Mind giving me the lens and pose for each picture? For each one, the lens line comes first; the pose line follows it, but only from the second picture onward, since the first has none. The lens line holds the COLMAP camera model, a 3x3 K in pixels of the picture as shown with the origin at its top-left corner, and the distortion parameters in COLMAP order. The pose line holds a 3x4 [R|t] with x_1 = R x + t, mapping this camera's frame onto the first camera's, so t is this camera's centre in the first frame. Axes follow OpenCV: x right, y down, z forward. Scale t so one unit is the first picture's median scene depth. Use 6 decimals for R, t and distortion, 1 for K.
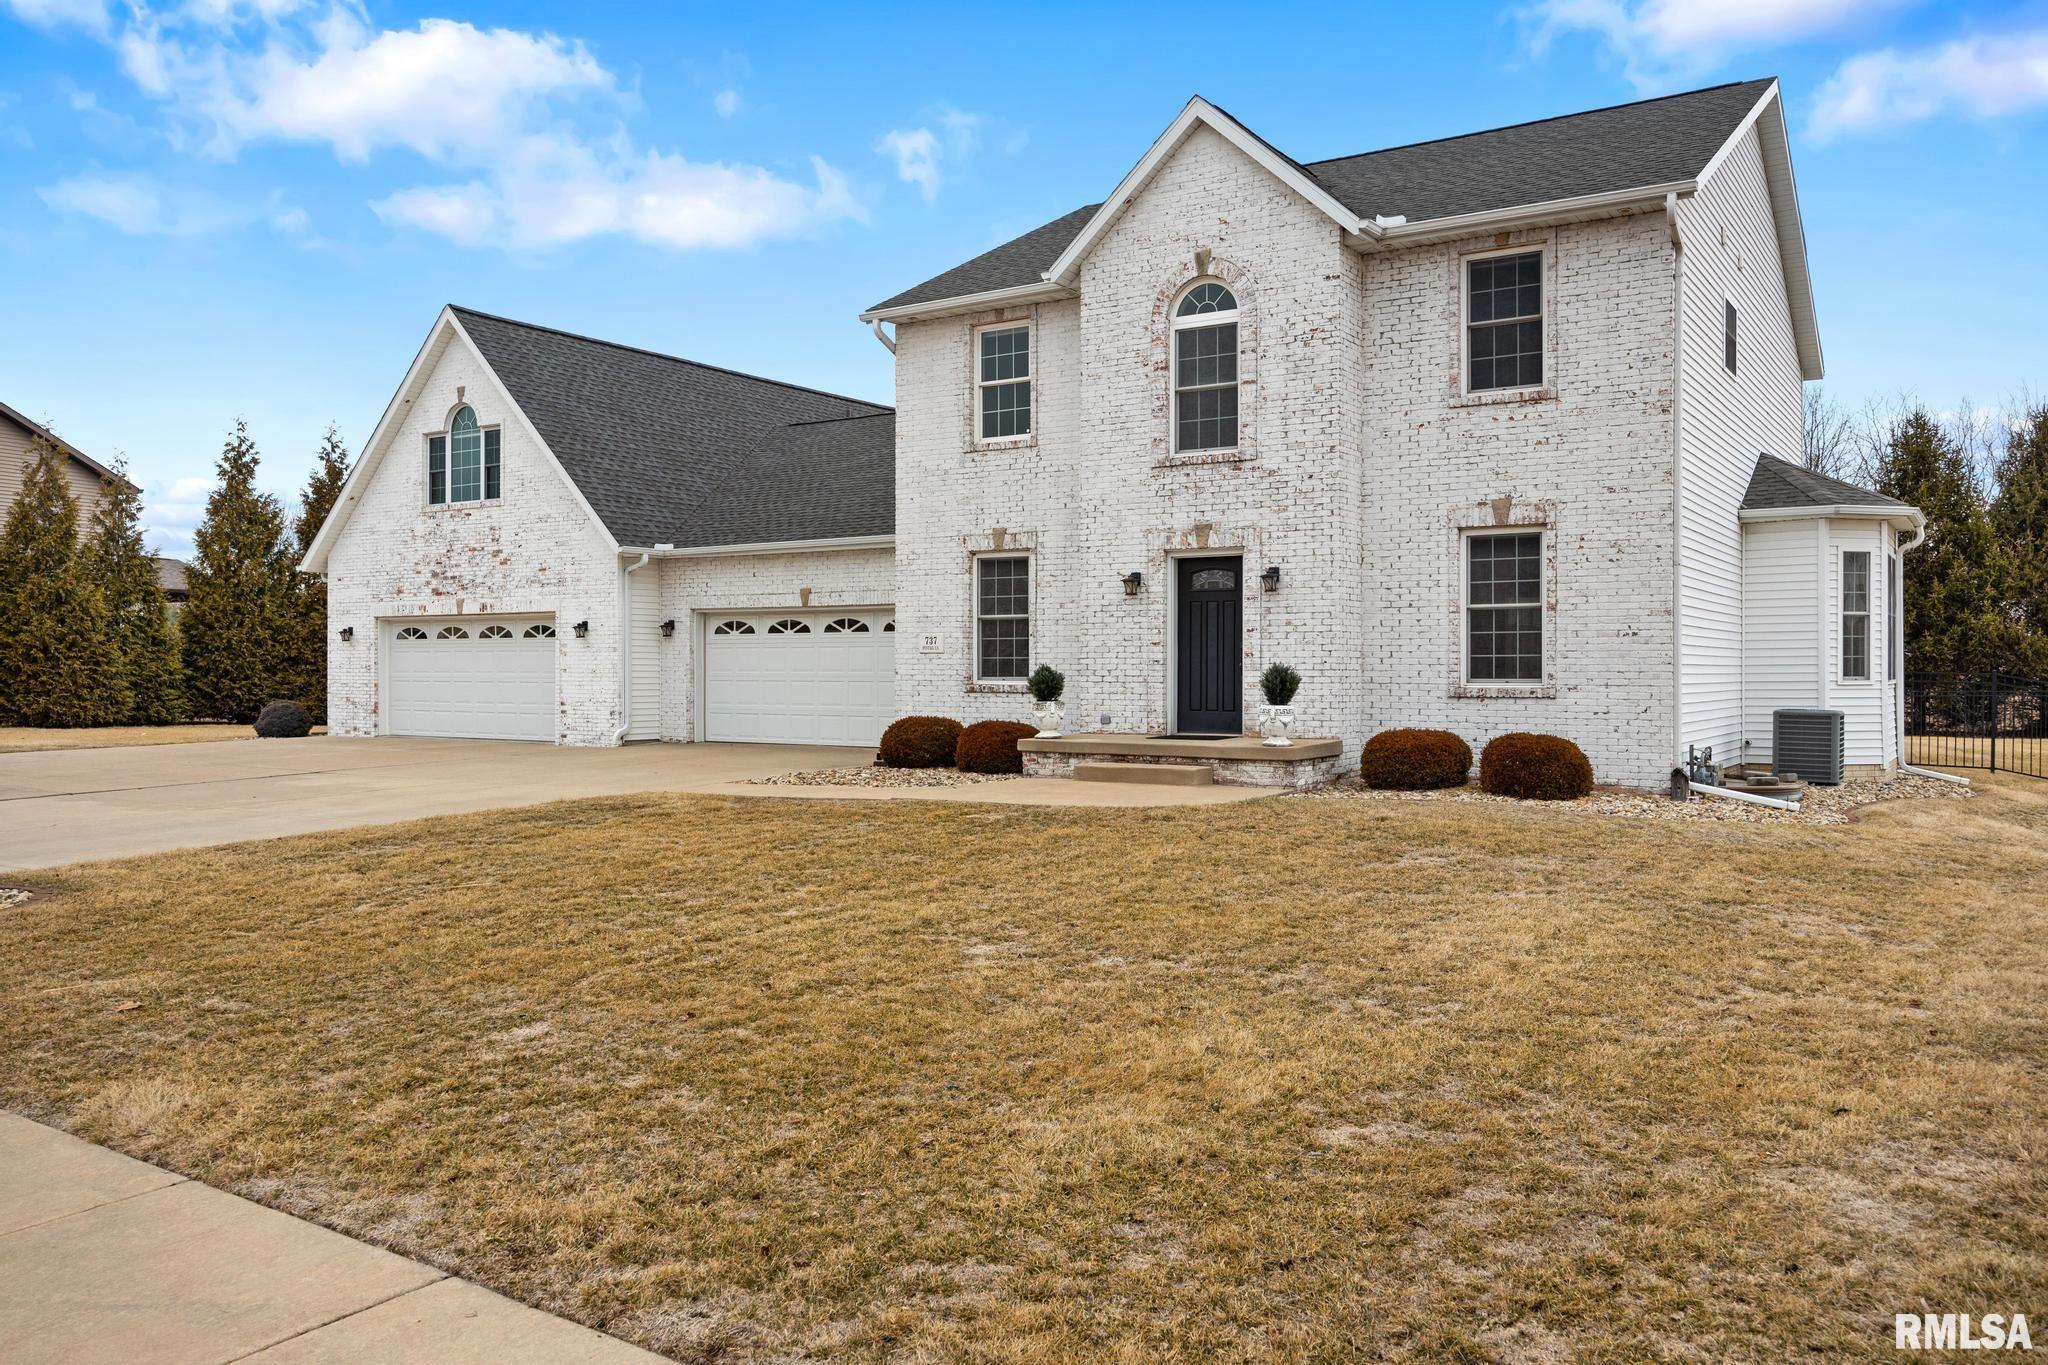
lens RADIAL K [[1541.4, 0, 1024.0], [0, 1541.4, 682.5], [0, 0, 1]] dist [-0.015534, -0.001443]
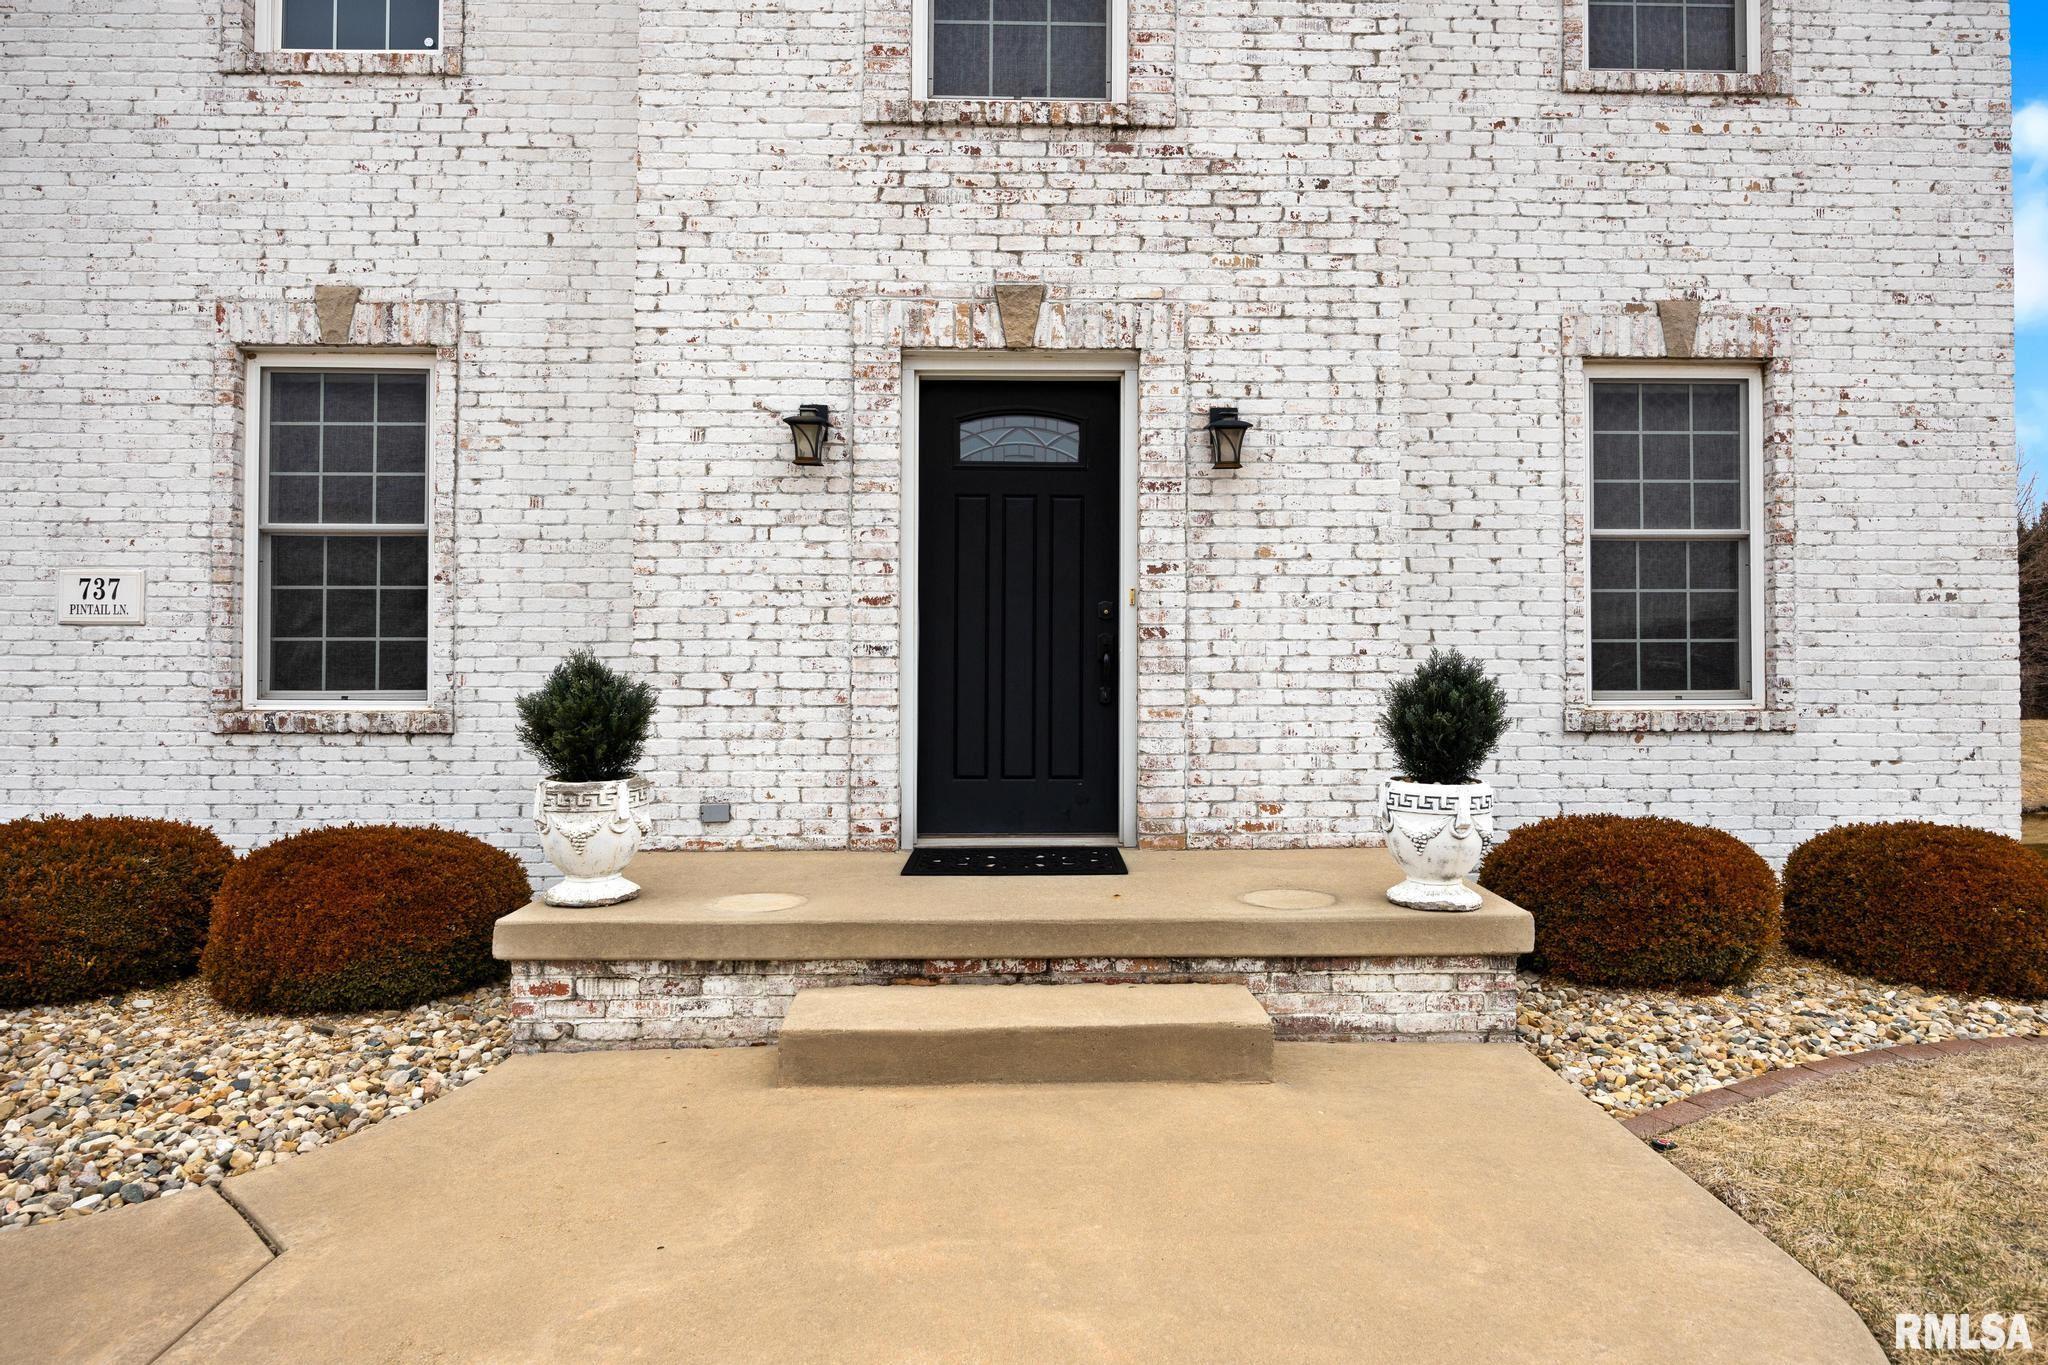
lens RADIAL K [[1236.0, 0, 1049.8], [0, 1236.0, 647.1], [0, 0, 1]] dist [-0.011709, 0.000122]
pose [[0.819129, 0.008389, 0.573548, -0.049623], [0.004475, 0.999769, -0.021015, -0.007886], [-0.573592, 0.019781, 0.818902, 0.742464]]
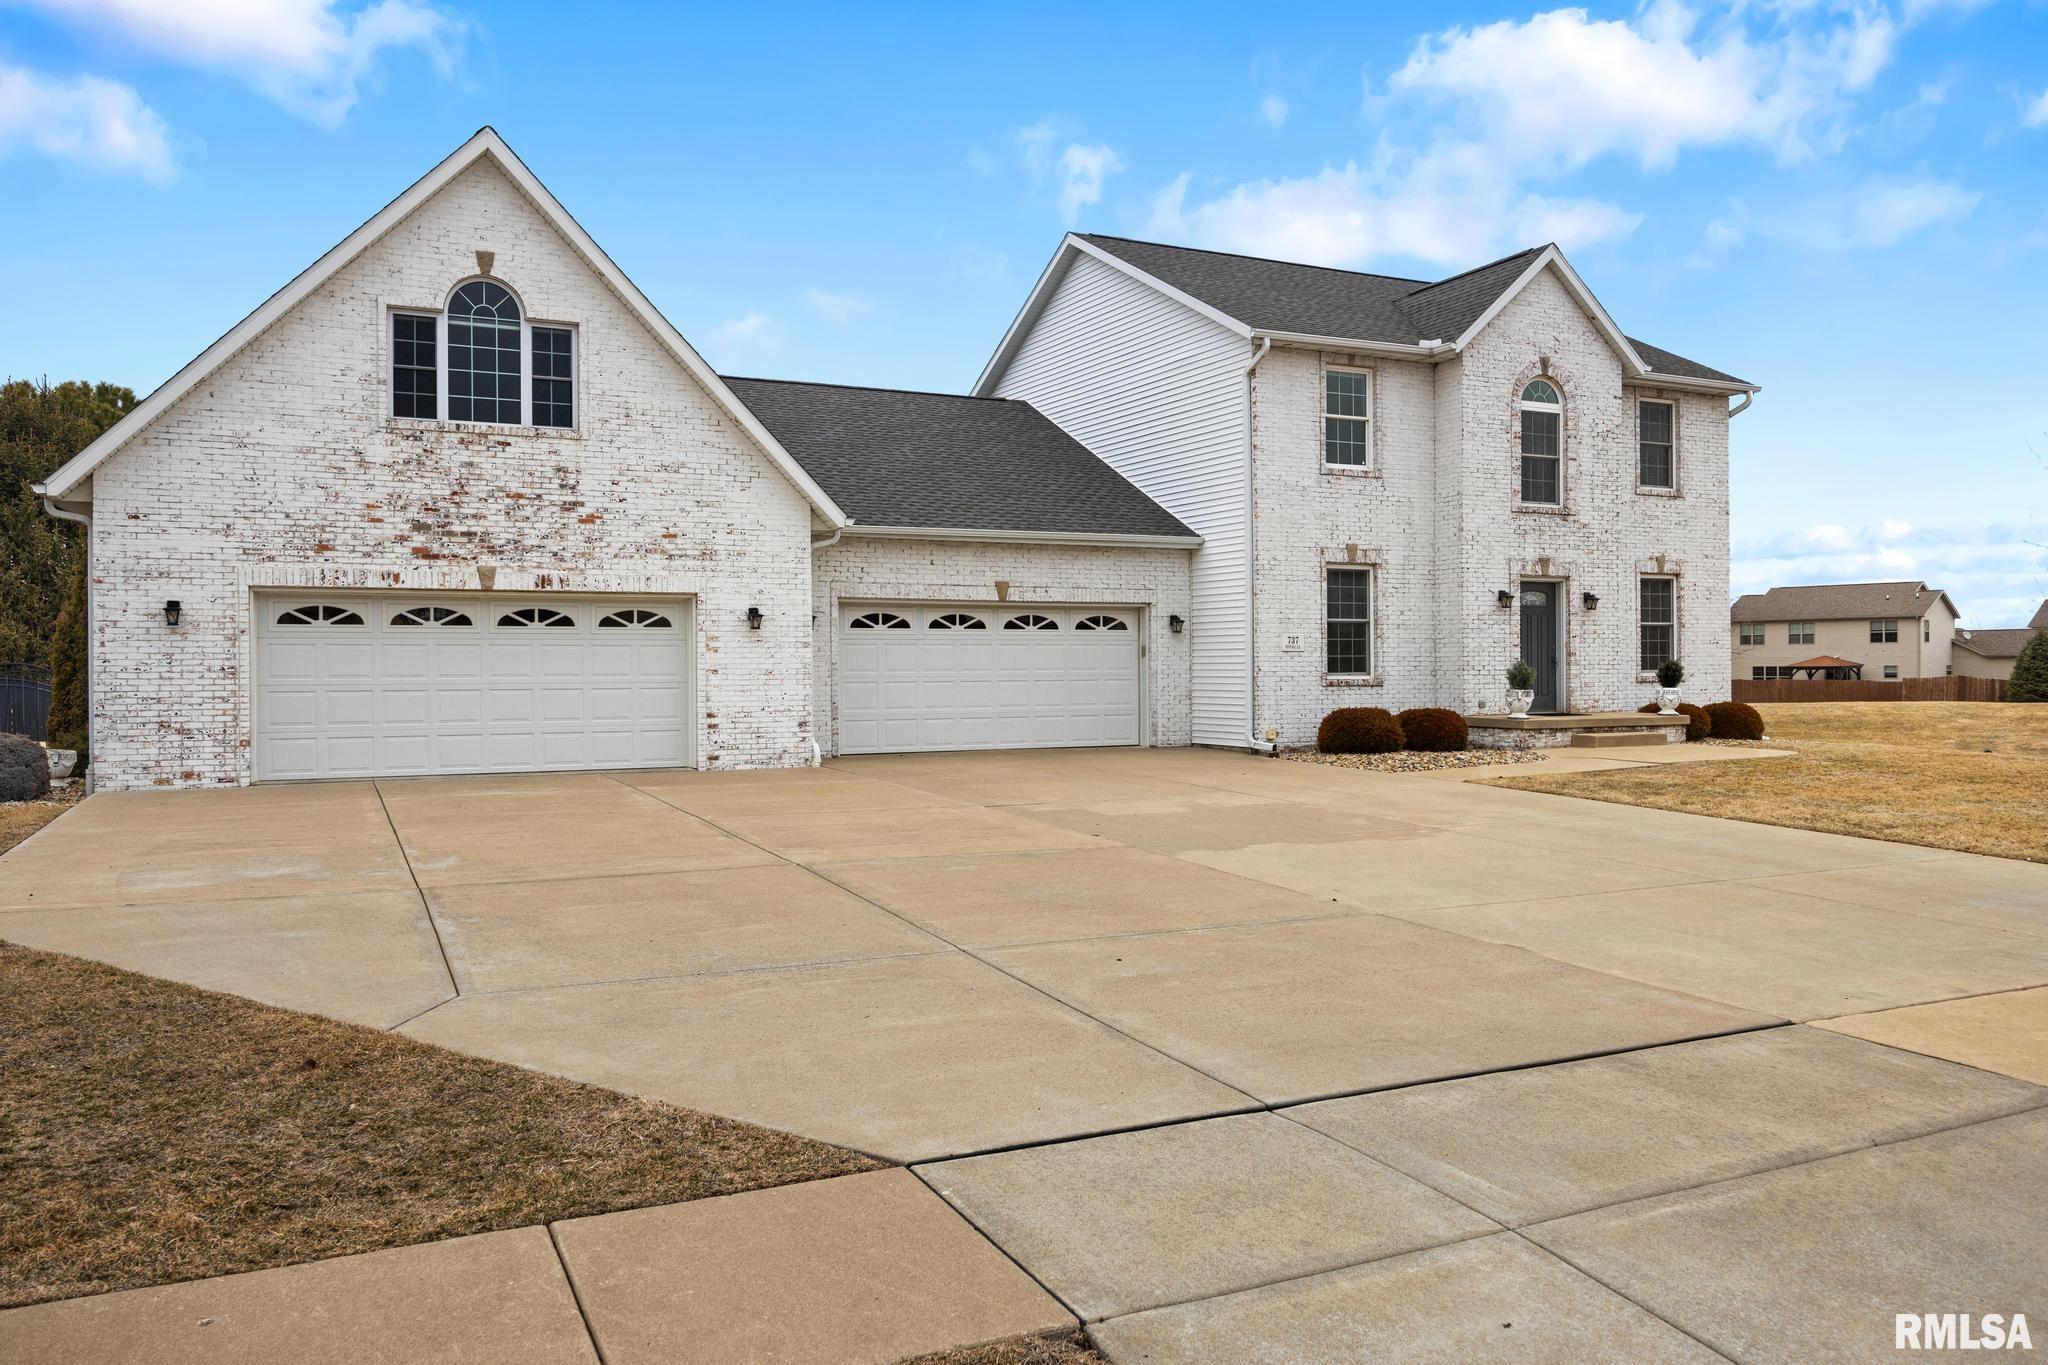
lens RADIAL K [[1490.9, 0, 1024.0], [0, 1490.9, 682.5], [0, 0, 1]] dist [-0.010622, -0.001739]
pose [[0.514275, -0.011044, 0.857554, -1.234346], [0.014331, 0.999888, 0.004283, -0.004929], [-0.857506, 0.010087, 0.514376, 0.711808]]
